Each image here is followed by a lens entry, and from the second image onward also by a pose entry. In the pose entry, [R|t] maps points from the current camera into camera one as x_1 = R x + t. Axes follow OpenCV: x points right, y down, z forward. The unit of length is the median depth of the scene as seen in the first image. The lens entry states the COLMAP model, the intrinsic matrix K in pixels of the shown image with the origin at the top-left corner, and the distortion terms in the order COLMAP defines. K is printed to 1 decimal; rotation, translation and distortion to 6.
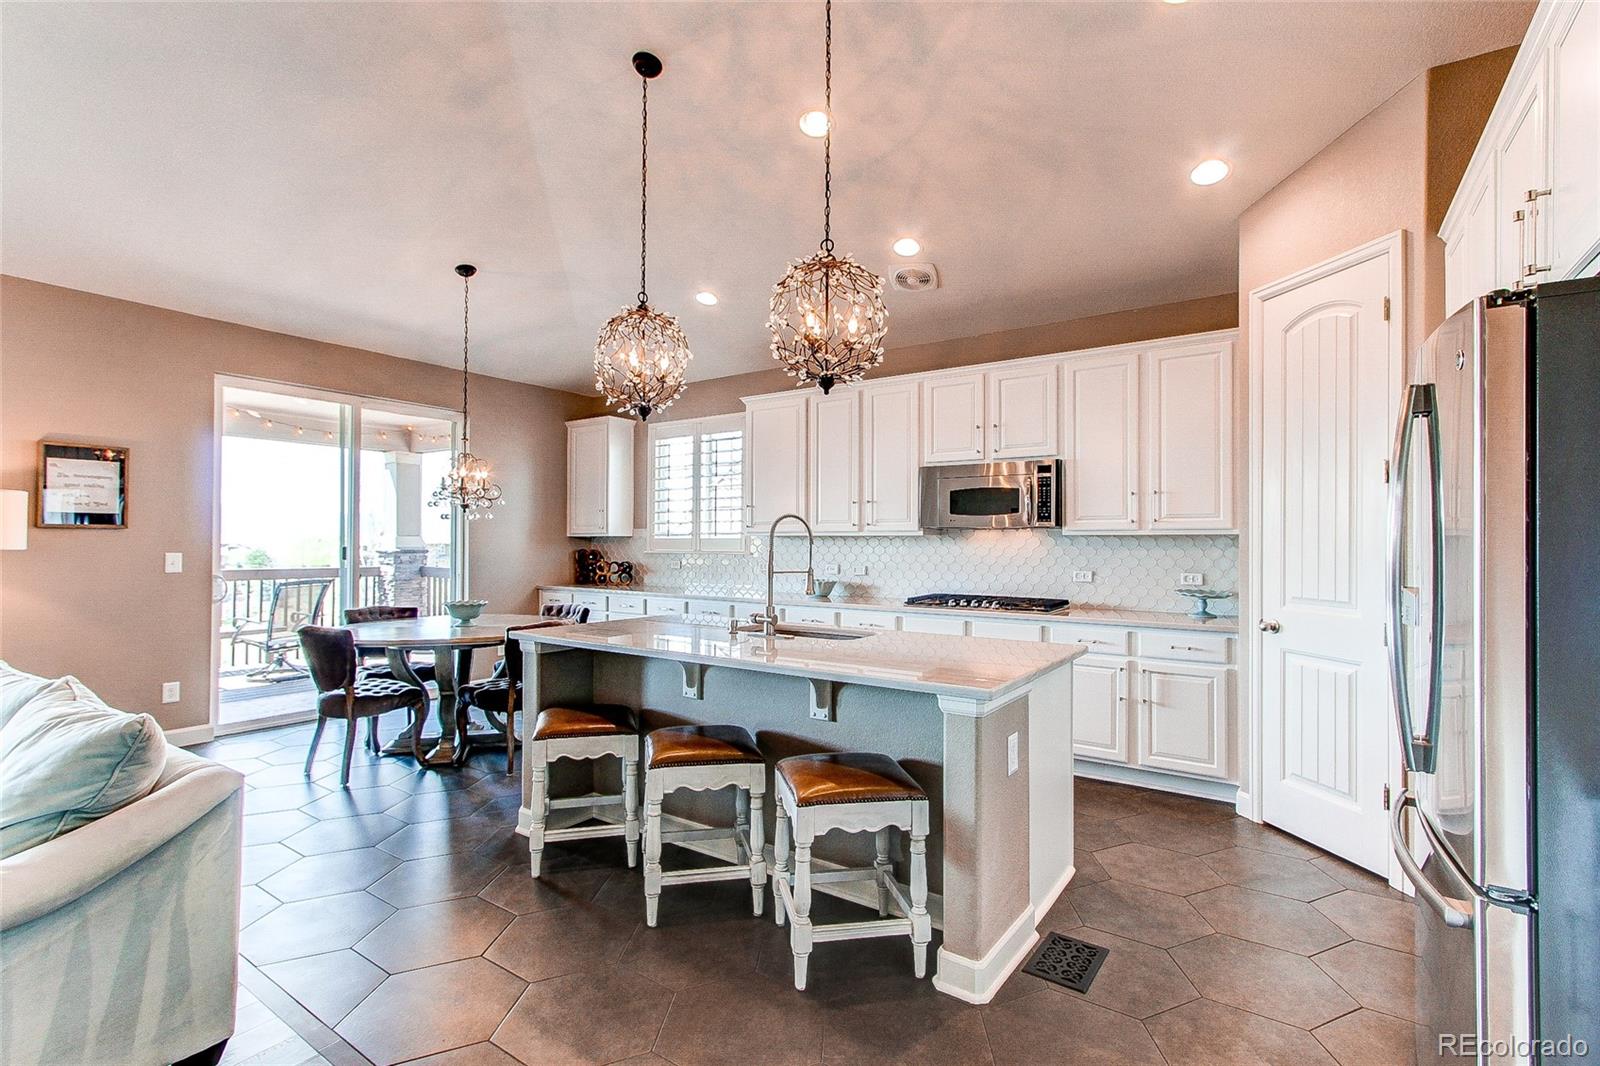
lens RADIAL K [[748.5, 0, 802.5], [0, 748.5, 536.7], [0, 0, 1]] dist [0.000627, 0.002250]
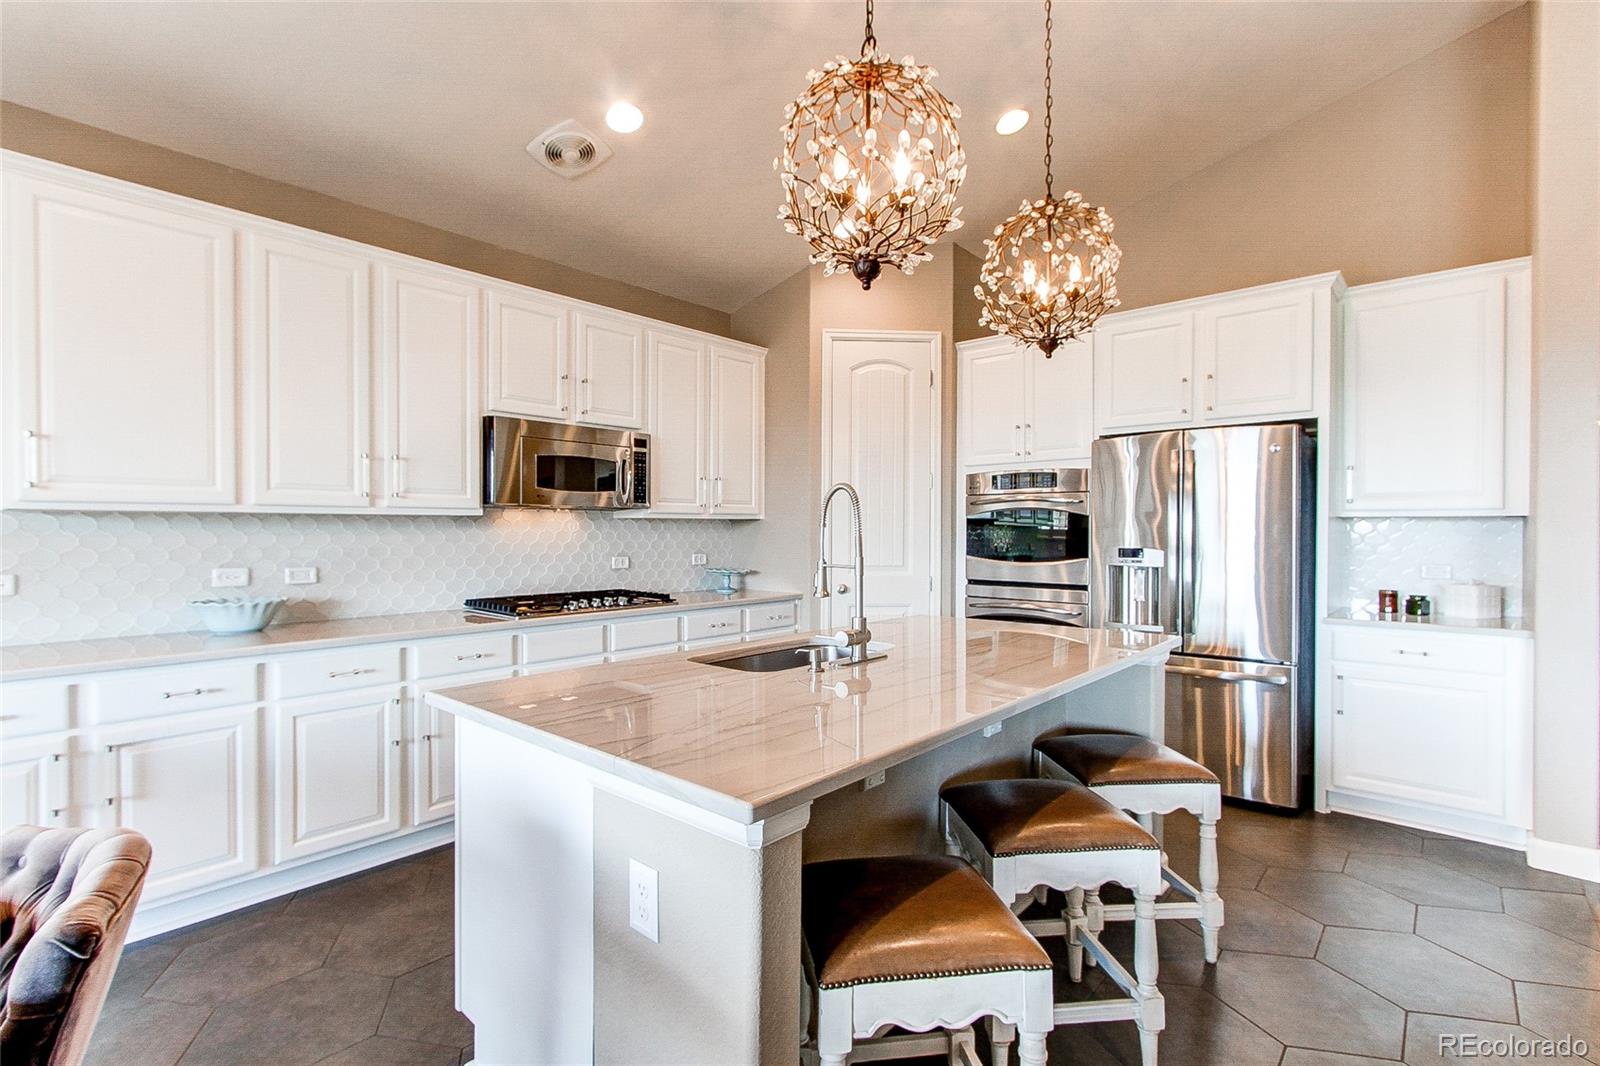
lens RADIAL K [[748.5, 0, 799.9], [0, 748.5, 533.7], [0, 0, 1]] dist [0.000627, 0.002250]
pose [[0.116219, -0.017604, 0.993068, -0.506571], [-0.011401, 0.999753, 0.019057, -0.000910], [-0.993158, -0.013536, 0.115989, 0.657509]]
